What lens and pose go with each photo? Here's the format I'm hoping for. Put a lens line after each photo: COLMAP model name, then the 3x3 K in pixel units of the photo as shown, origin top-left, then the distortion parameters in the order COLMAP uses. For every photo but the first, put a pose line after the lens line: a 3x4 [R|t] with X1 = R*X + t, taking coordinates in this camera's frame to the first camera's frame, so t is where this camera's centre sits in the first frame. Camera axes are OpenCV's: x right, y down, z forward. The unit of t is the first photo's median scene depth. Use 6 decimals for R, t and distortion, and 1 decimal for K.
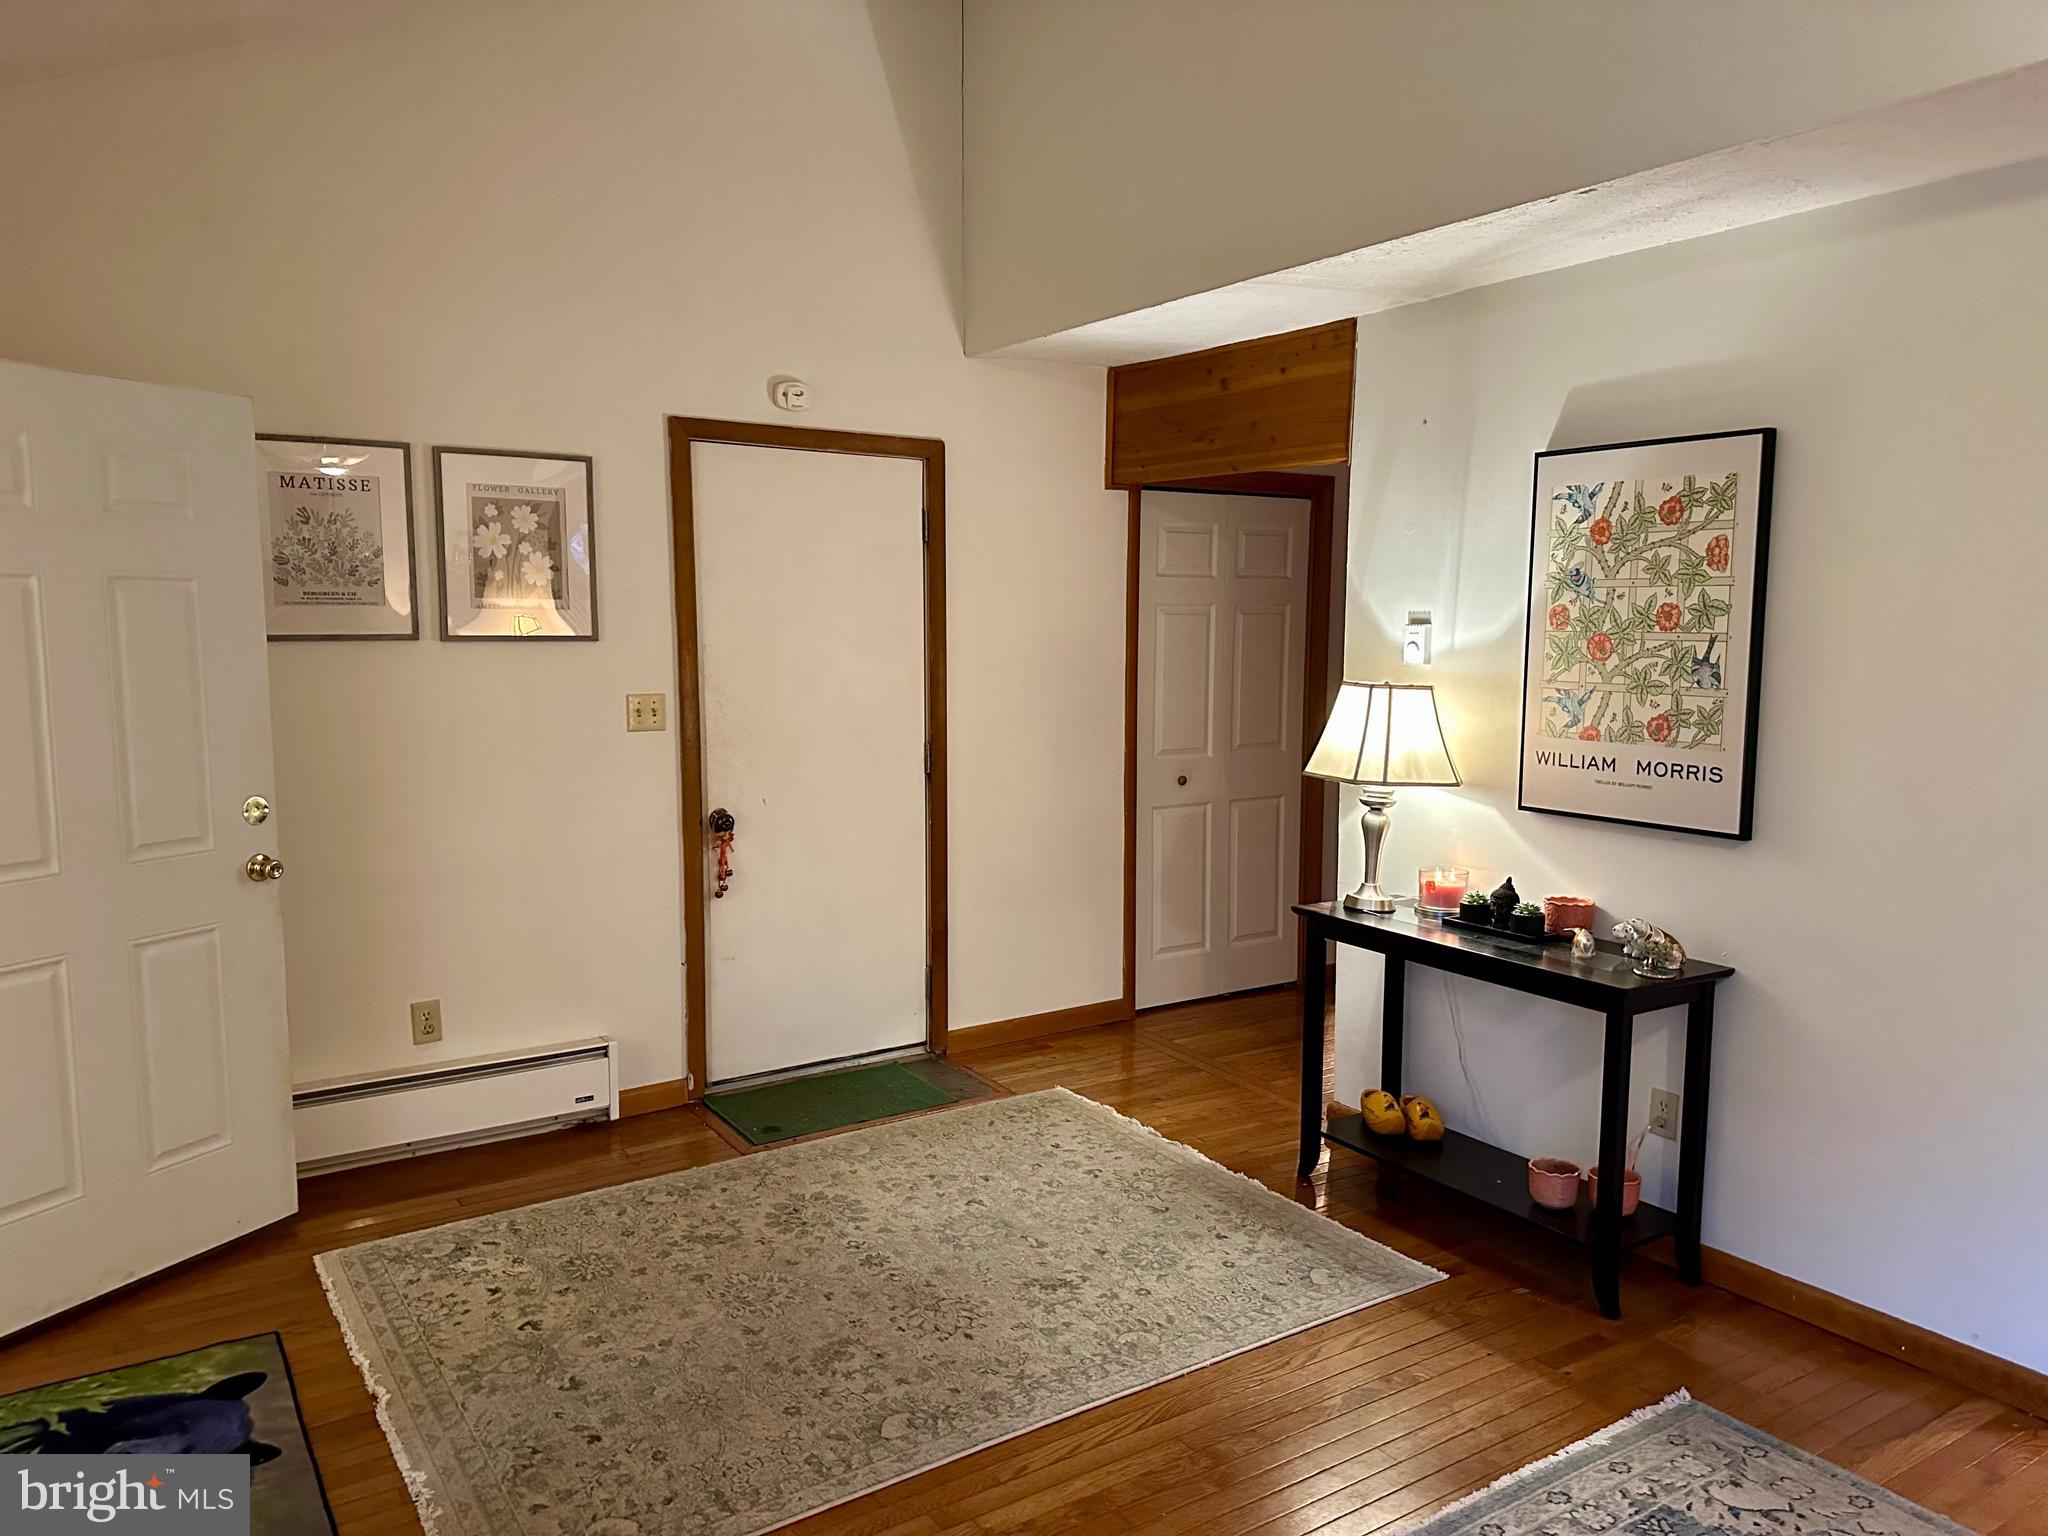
lens RADIAL K [[1436.8, 0, 1034.6], [0, 1436.8, 759.6], [0, 0, 1]] dist [0.134229, -0.121196]
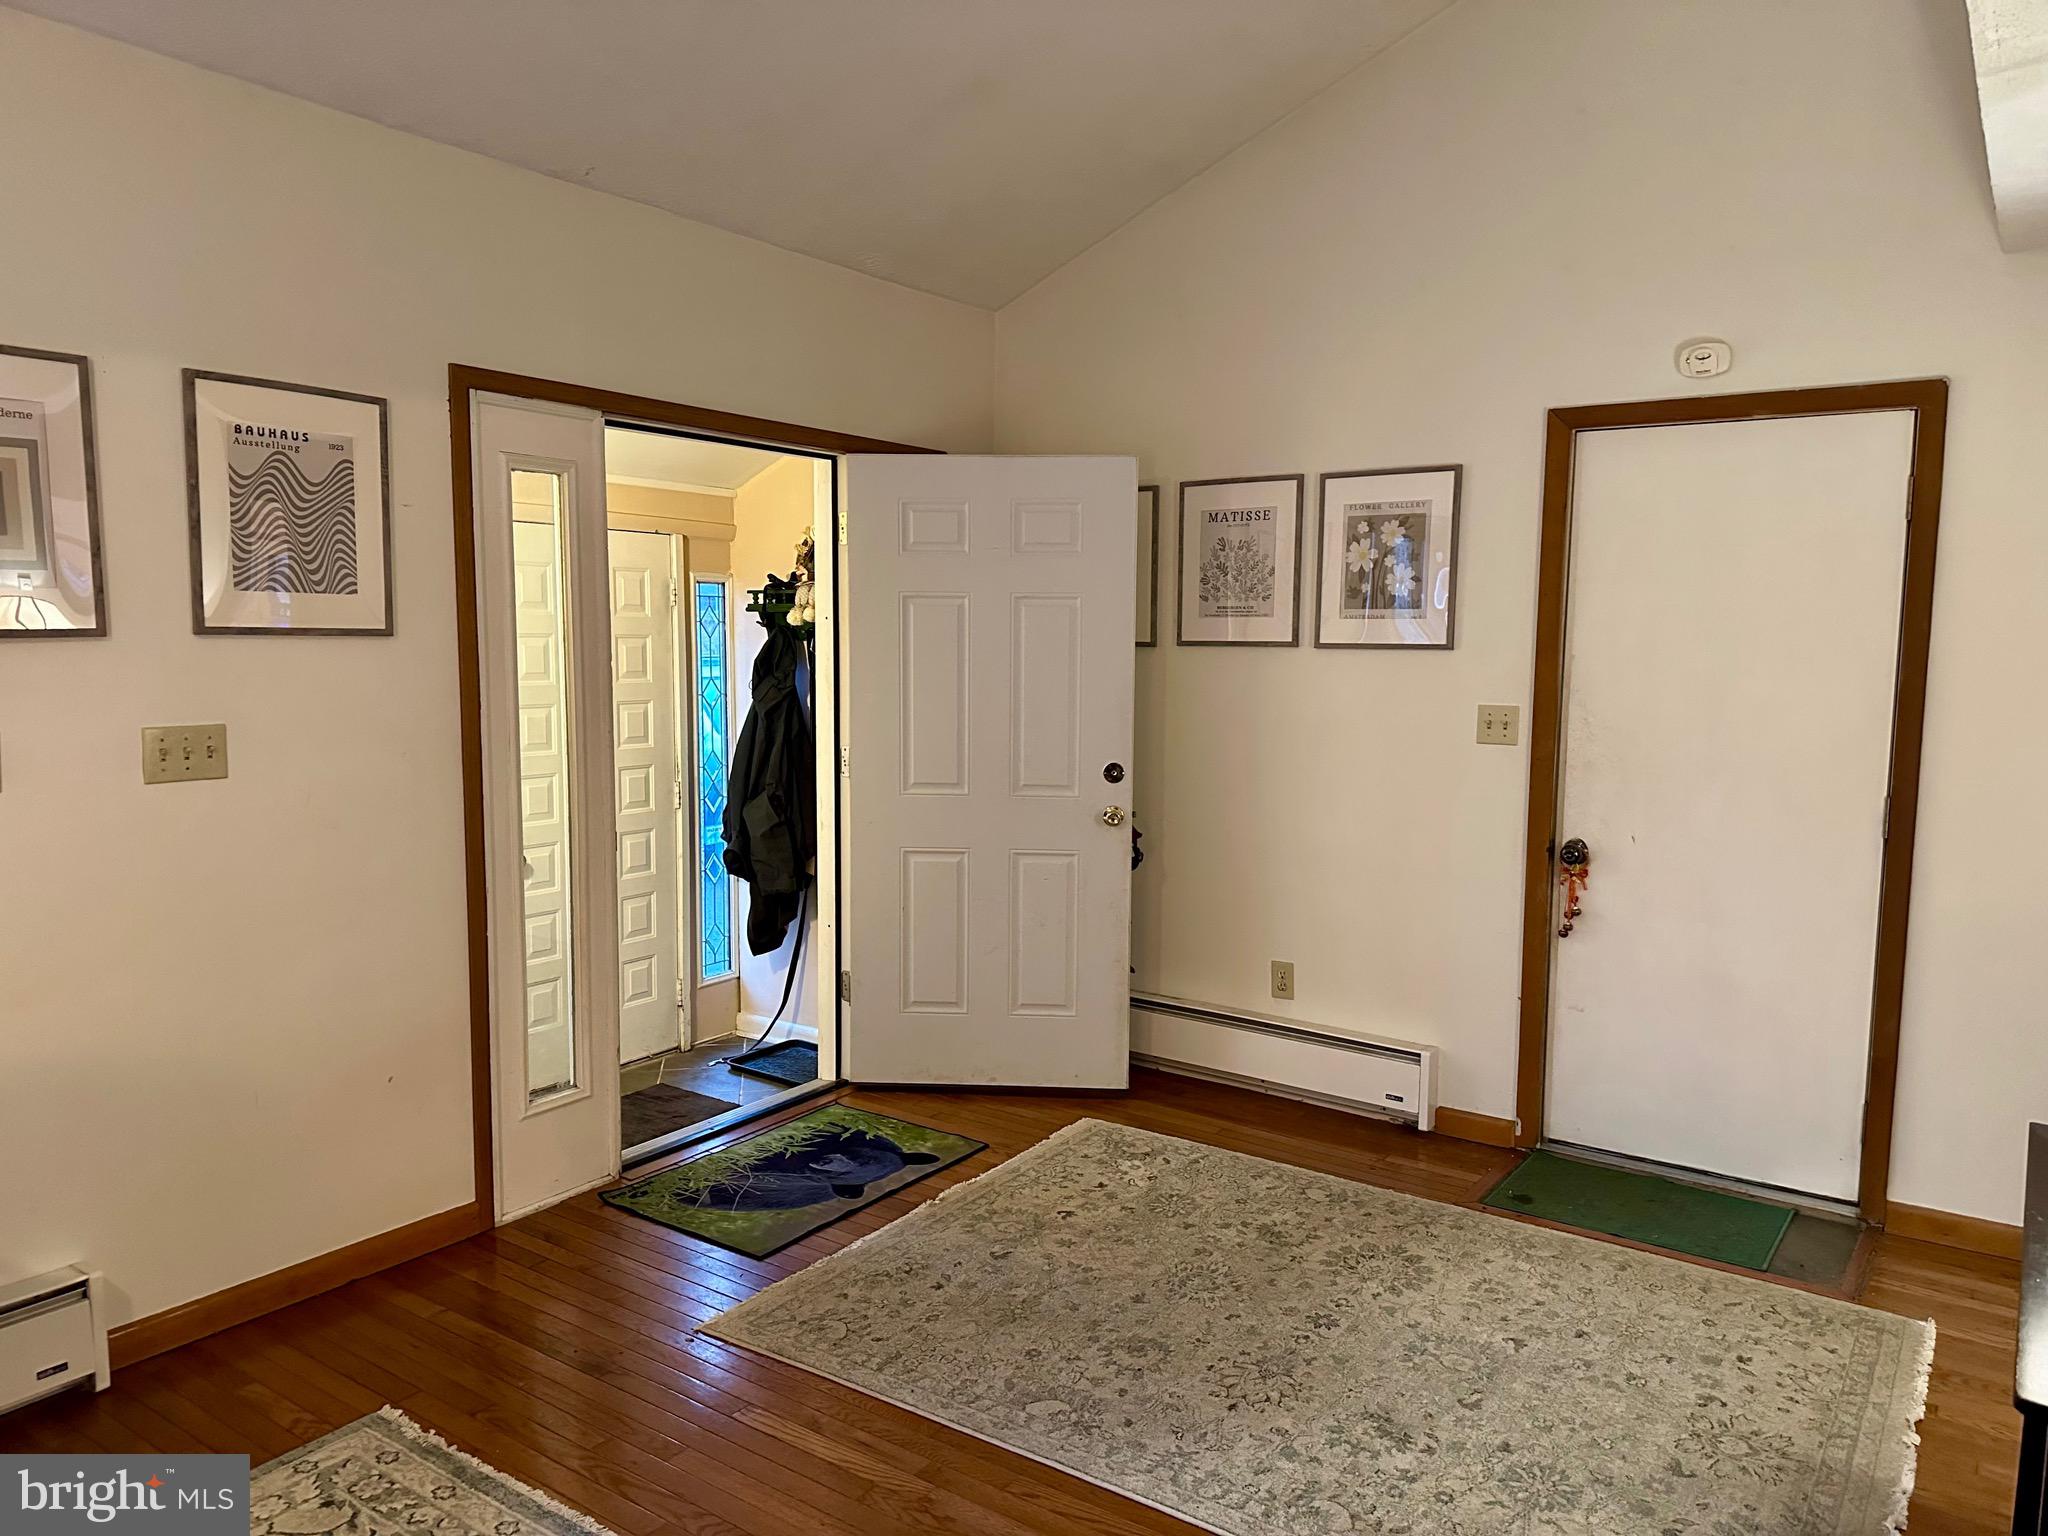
lens RADIAL K [[1436.8, 0, 1034.6], [0, 1436.8, 759.6], [0, 0, 1]] dist [0.134229, -0.121196]
pose [[0.384641, 0.088740, -0.918791, 0.535009], [-0.101023, 0.993436, 0.053657, -0.033123], [0.917521, 0.072180, 0.391082, 0.372749]]
